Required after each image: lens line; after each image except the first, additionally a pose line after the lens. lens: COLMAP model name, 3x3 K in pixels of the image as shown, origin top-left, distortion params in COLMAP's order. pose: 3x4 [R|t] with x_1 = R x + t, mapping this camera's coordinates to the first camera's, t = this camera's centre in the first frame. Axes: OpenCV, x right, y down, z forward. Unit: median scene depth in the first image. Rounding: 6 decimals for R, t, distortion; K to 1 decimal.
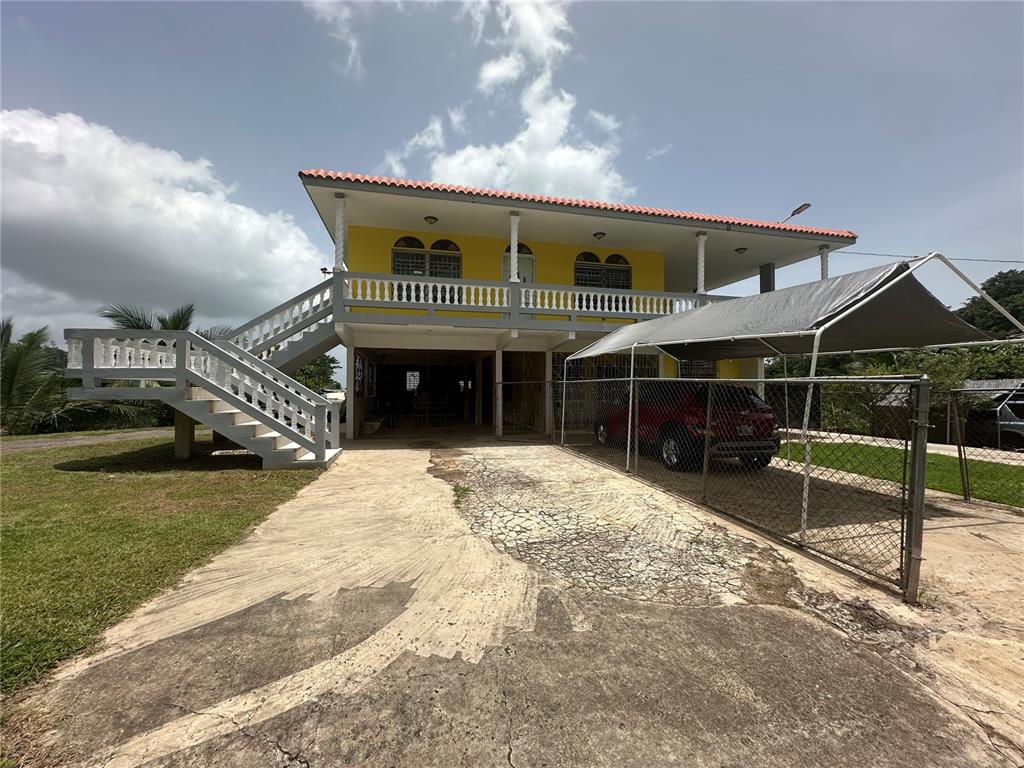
lens RADIAL K [[408.1, 0, 508.6], [0, 408.1, 385.1], [0, 0, 1]] dist [0.001436, -0.000044]
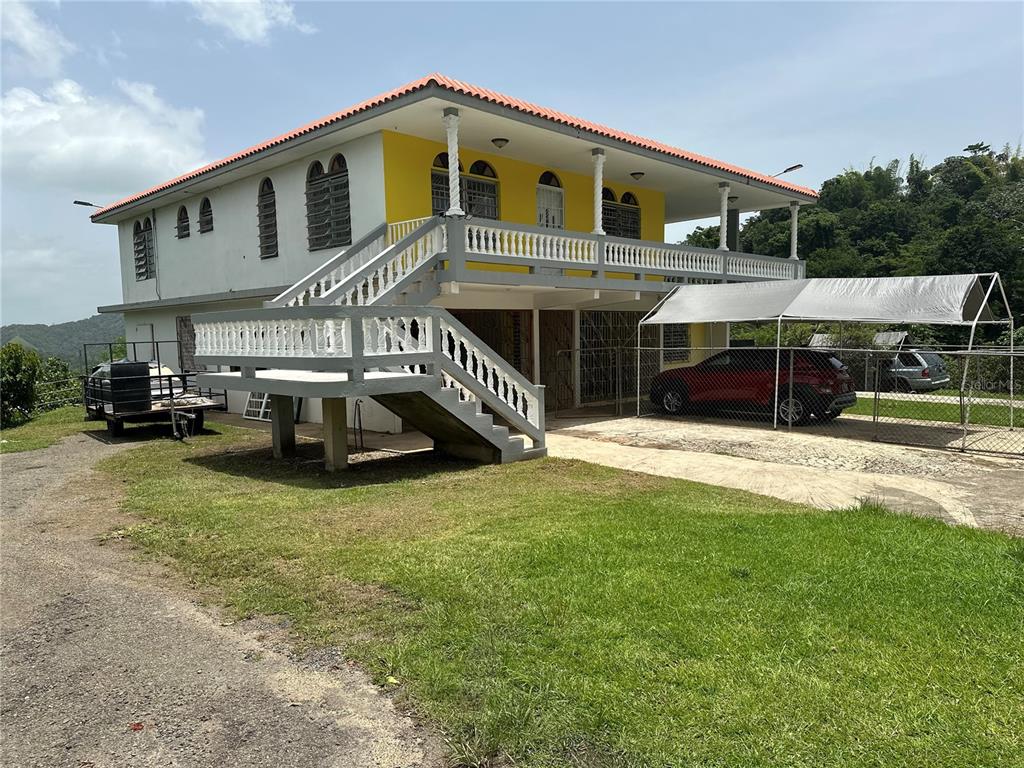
lens RADIAL K [[710.1, 0, 532.6], [0, 710.1, 389.2], [0, 0, 1]] dist [0.089063, -0.104849]
pose [[0.847194, -0.056043, 0.528319, -0.924555], [0.010633, 0.996010, 0.088604, -0.060981], [-0.531177, -0.069448, 0.844410, -0.222718]]
